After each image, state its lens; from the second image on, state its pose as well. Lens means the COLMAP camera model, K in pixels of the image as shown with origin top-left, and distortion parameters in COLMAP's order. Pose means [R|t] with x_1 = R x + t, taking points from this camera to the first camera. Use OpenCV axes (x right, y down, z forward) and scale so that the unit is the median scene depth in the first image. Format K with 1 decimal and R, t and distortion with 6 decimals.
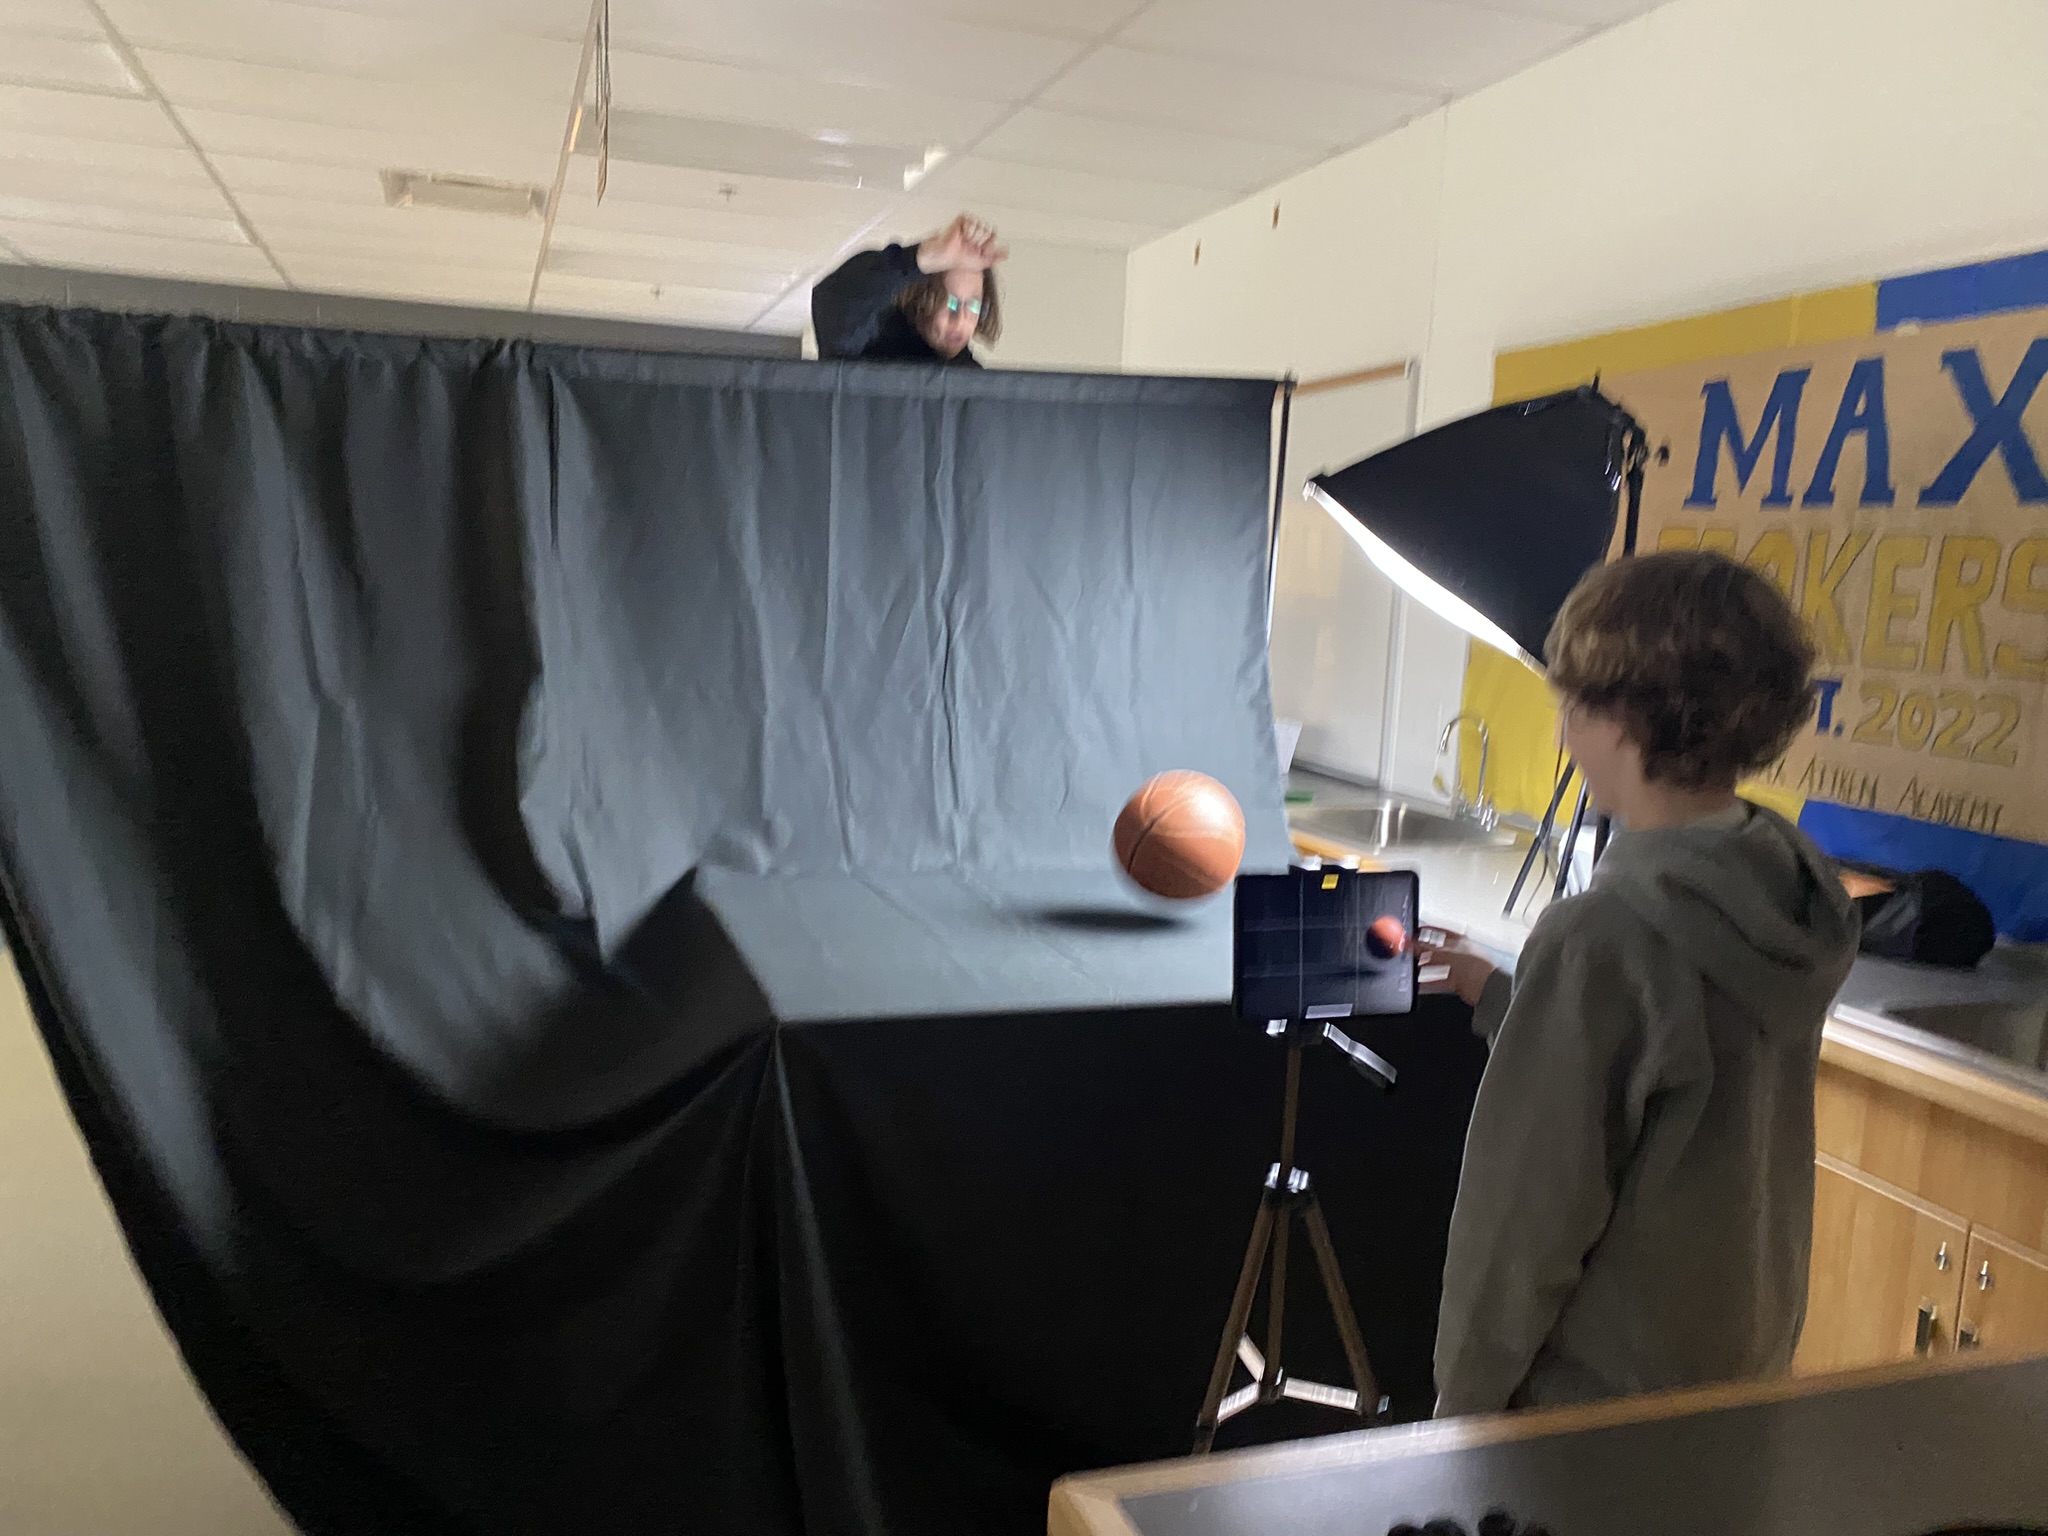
lens RADIAL K [[1558.1, 0, 1024.0], [0, 1558.1, 768.0], [0, 0, 1]] dist [0.091759, -0.095032]
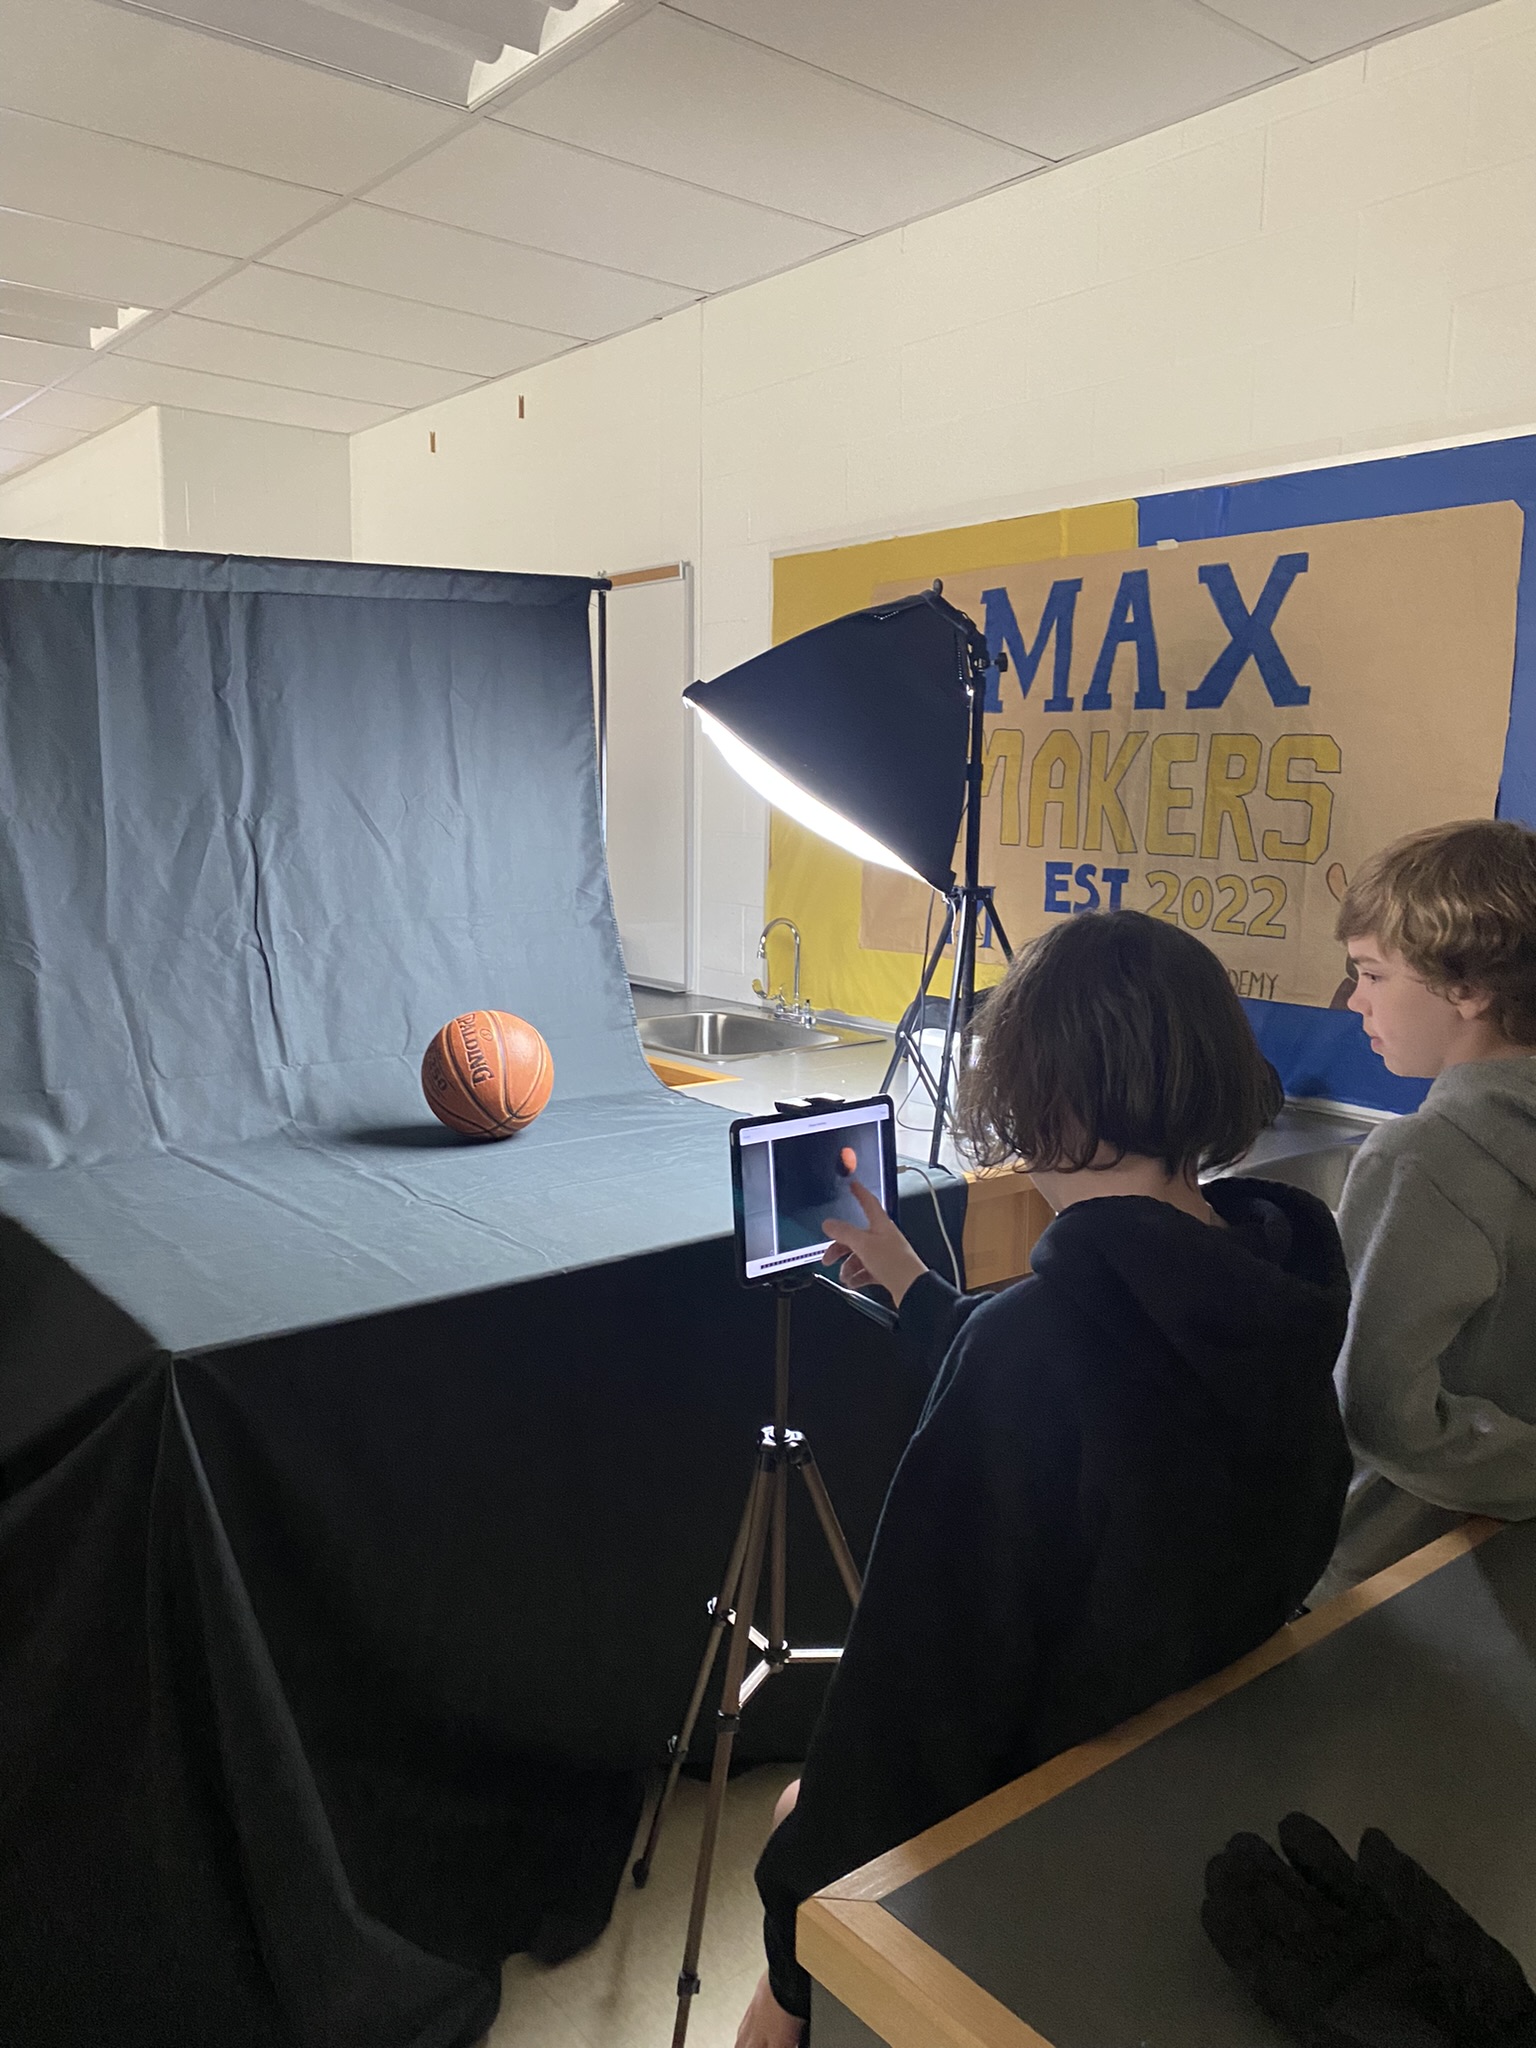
lens RADIAL K [[1548.1, 0, 754.1], [0, 1548.1, 1009.5], [0, 0, 1]] dist [0.026508, -0.005589]
pose [[0.934463, -0.079645, 0.347037, -0.097676], [0.070048, 0.996736, 0.040134, -0.020603], [-0.349101, -0.013195, 0.936992, 0.092406]]
